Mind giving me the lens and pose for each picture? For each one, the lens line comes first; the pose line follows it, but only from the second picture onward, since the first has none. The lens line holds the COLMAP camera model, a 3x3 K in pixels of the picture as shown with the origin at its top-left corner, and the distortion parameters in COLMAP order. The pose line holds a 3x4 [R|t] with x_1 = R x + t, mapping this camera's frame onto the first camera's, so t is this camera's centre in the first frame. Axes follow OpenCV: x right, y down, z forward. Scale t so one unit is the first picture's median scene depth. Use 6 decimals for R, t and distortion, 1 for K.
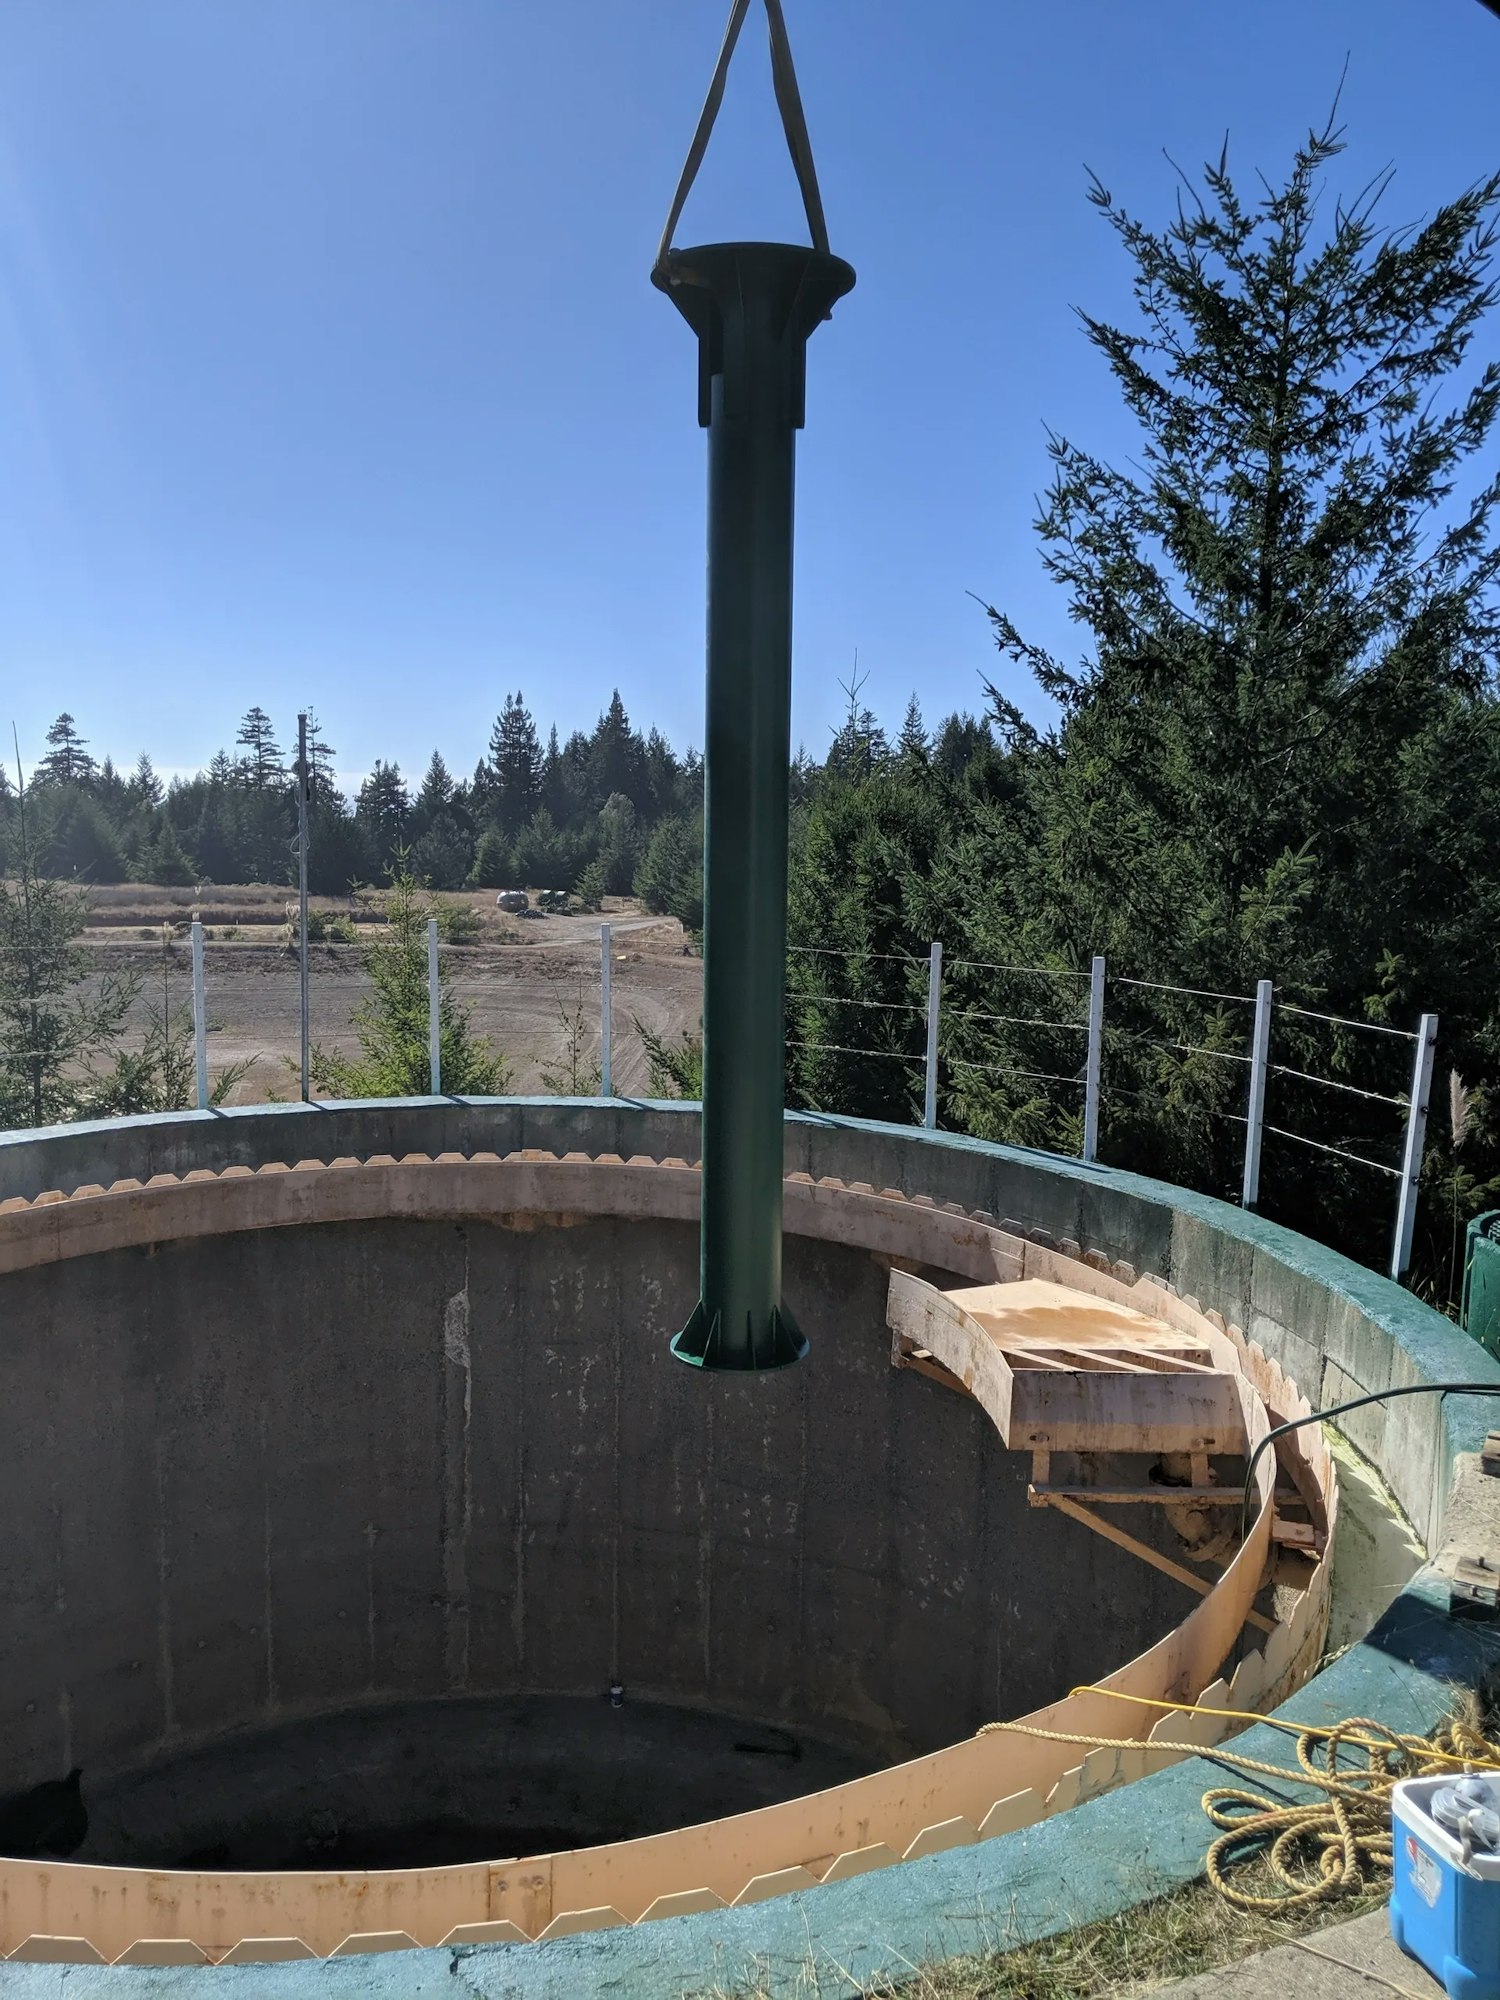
lens RADIAL K [[1571.6, 0, 743.3], [0, 1571.6, 1012.9], [0, 0, 1]] dist [0.071359, -0.129427]
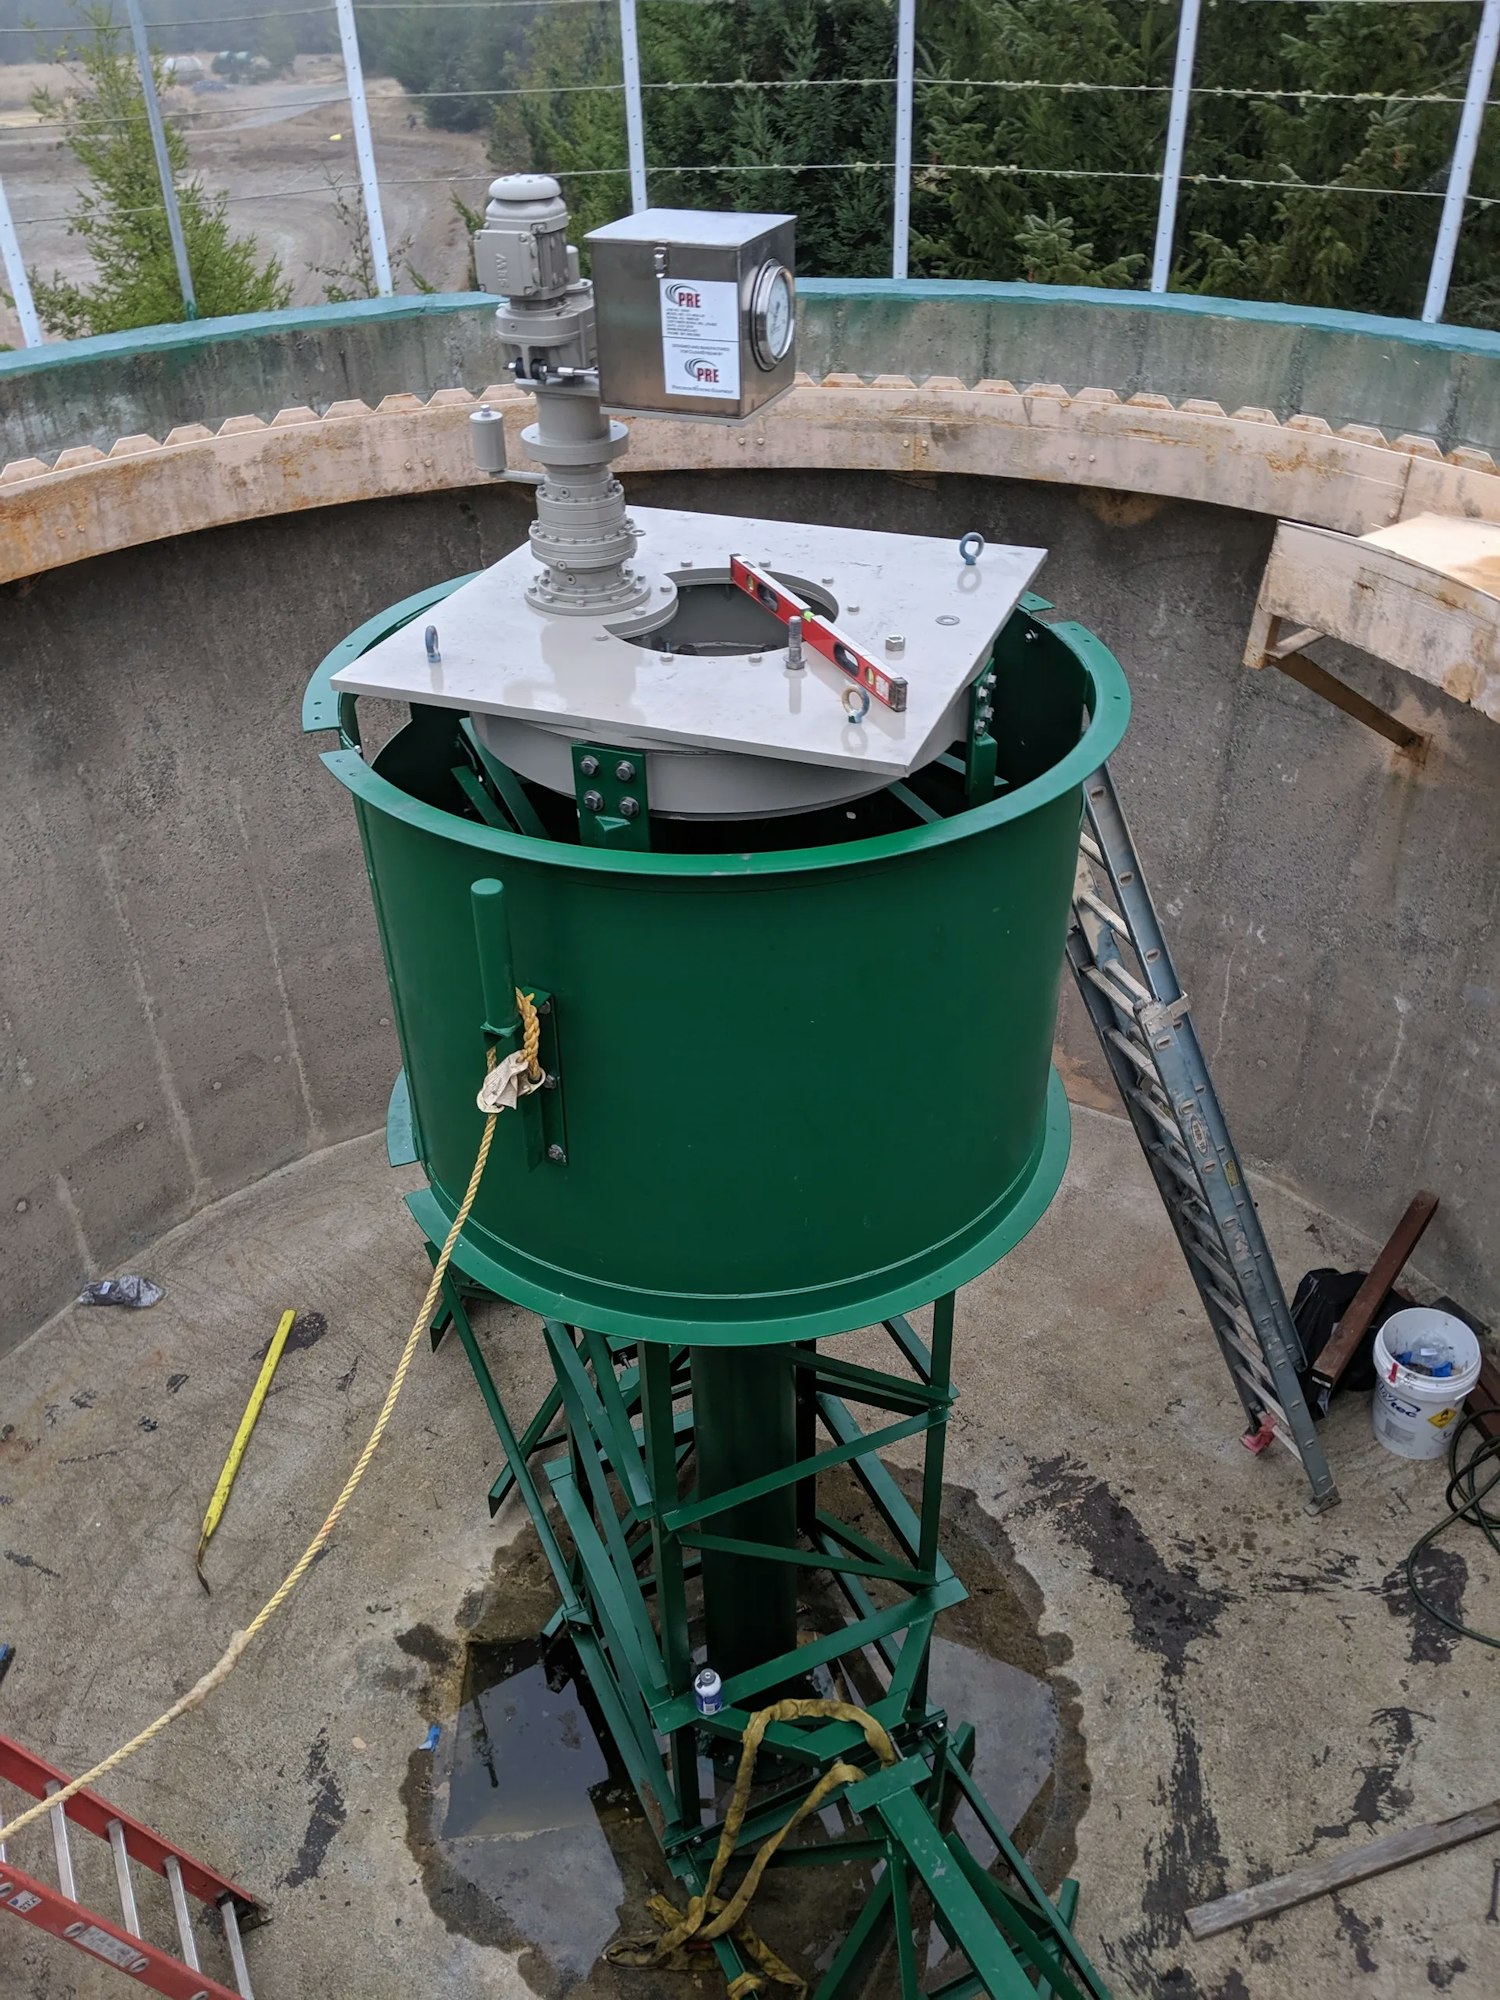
lens RADIAL K [[1557.2, 0, 764.8], [0, 1557.2, 996.3], [0, 0, 1]] dist [0.069983, -0.136774]
pose [[0.985661, -0.123765, 0.114696, -0.072538], [0.058081, 0.887034, 0.458036, 0.010072], [-0.158428, -0.444806, 0.881503, 0.136279]]
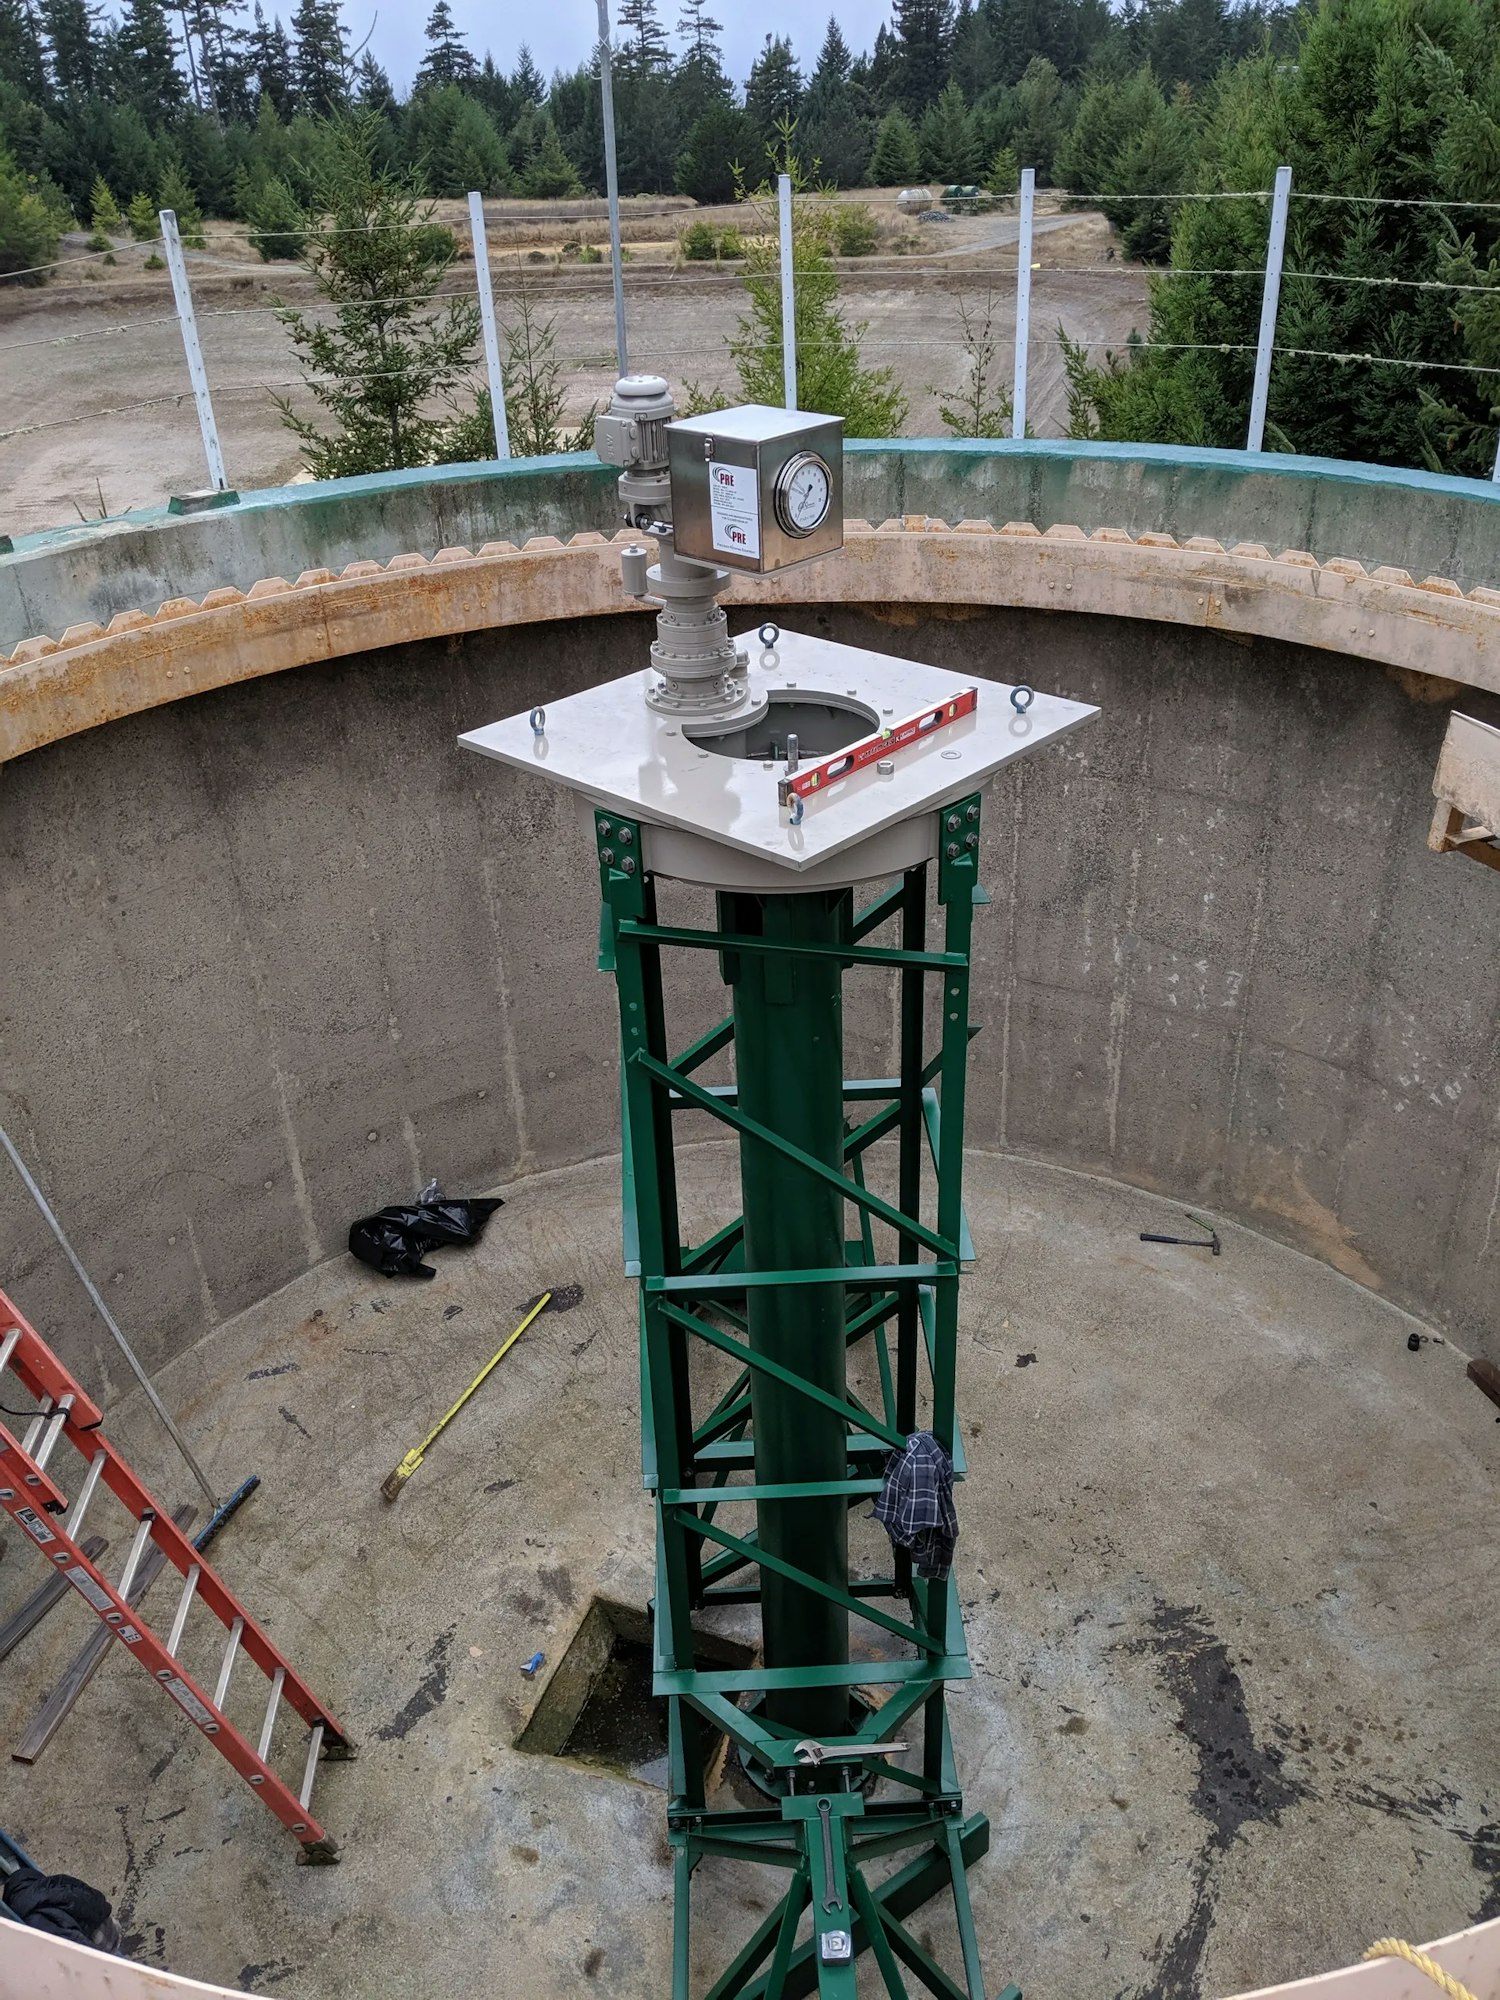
lens RADIAL K [[1545.9, 0, 782.5], [0, 1545.9, 966.7], [0, 0, 1]] dist [0.082358, -0.155223]
pose [[0.974514, 0.064031, -0.214994, -0.010809], [0.020881, 0.928345, 0.371133, 0.004956], [0.223353, -0.366164, 0.903348, 0.112007]]
